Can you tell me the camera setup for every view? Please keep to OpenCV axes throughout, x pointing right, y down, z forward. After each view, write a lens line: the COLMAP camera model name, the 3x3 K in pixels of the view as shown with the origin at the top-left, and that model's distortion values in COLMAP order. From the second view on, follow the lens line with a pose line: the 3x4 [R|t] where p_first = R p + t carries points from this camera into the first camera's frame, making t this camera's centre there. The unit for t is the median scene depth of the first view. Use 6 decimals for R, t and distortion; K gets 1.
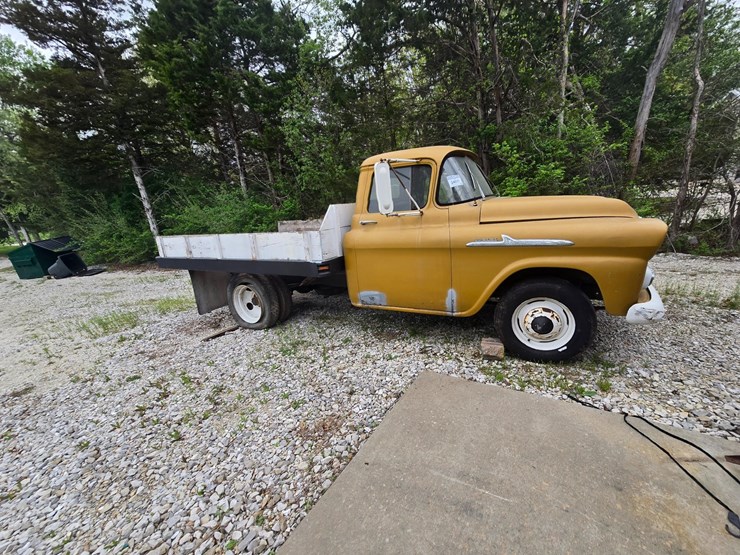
lens RADIAL K [[311.0, 0, 386.3], [0, 311.0, 274.7], [0, 0, 1]] dist [-0.004225, -0.000574]
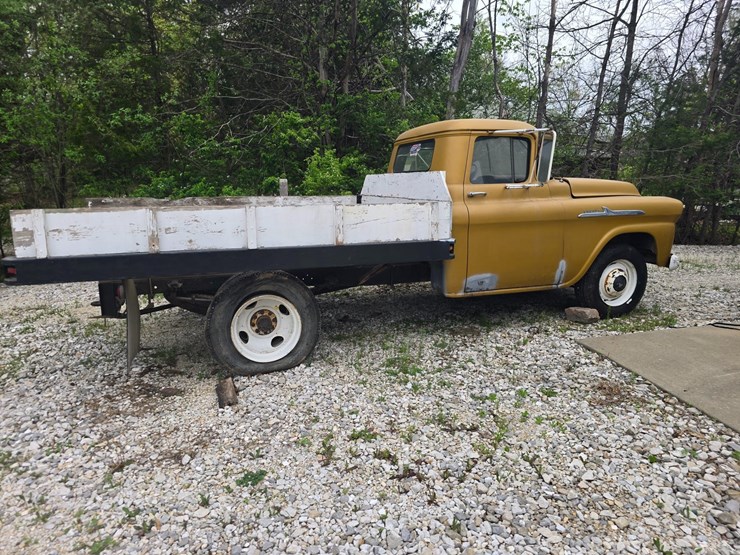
lens RADIAL K [[494.6, 0, 358.9], [0, 494.6, 264.9], [0, 0, 1]] dist [0.050185, -0.039865]
pose [[0.701920, -0.046195, 0.710756, -1.413248], [0.119515, 0.991385, -0.053596, 0.068192], [-0.702157, 0.122566, 0.701394, 0.316270]]
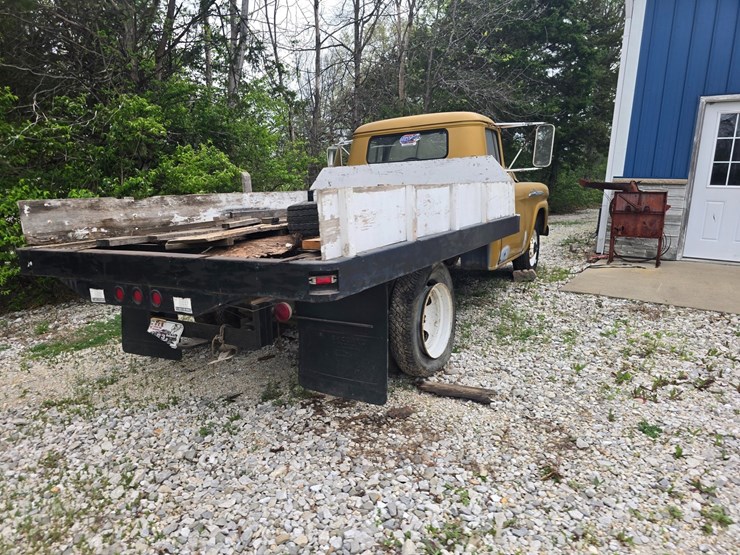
lens RADIAL K [[496.6, 0, 357.6], [0, 496.6, 276.8], [0, 0, 1]] dist [0.051172, -0.044623]
pose [[0.080054, -0.099111, 0.991851, -1.874527], [0.266596, 0.960924, 0.074504, -0.111090], [-0.960478, 0.258460, 0.103348, 1.481524]]
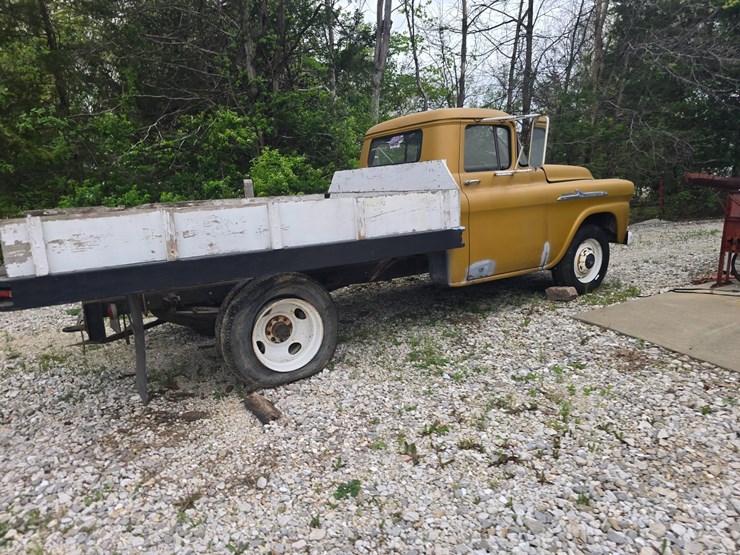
lens RADIAL K [[496.6, 0, 357.6], [0, 496.6, 276.8], [0, 0, 1]] dist [0.051172, -0.044623]
pose [[0.539870, -0.105863, 0.835065, -1.576182], [0.207965, 0.978080, -0.010456, 0.043955], [-0.815654, 0.179309, 0.550052, 0.596582]]
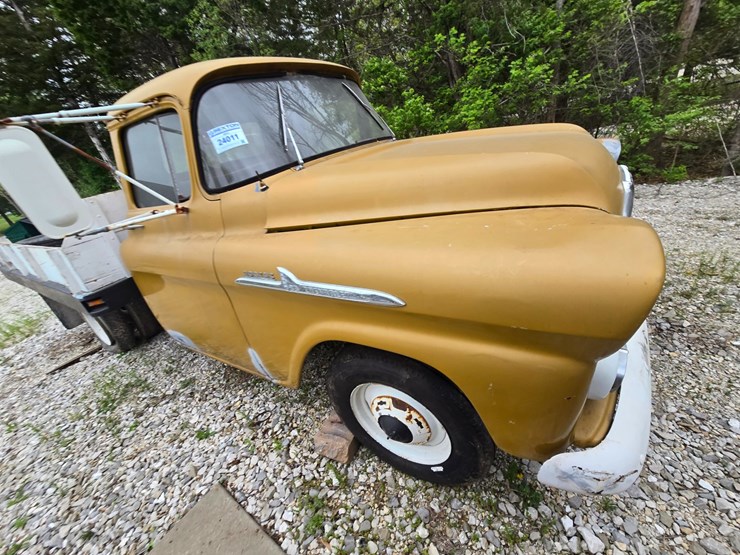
lens RADIAL K [[309.5, 0, 373.8], [0, 309.5, 273.8], [0, 0, 1]] dist [-0.014386, 0.007004]
pose [[0.990406, -0.072661, -0.117539, 0.493938], [0.096666, 0.972137, 0.213556, -0.177598], [0.098747, -0.222870, 0.969834, 0.509690]]
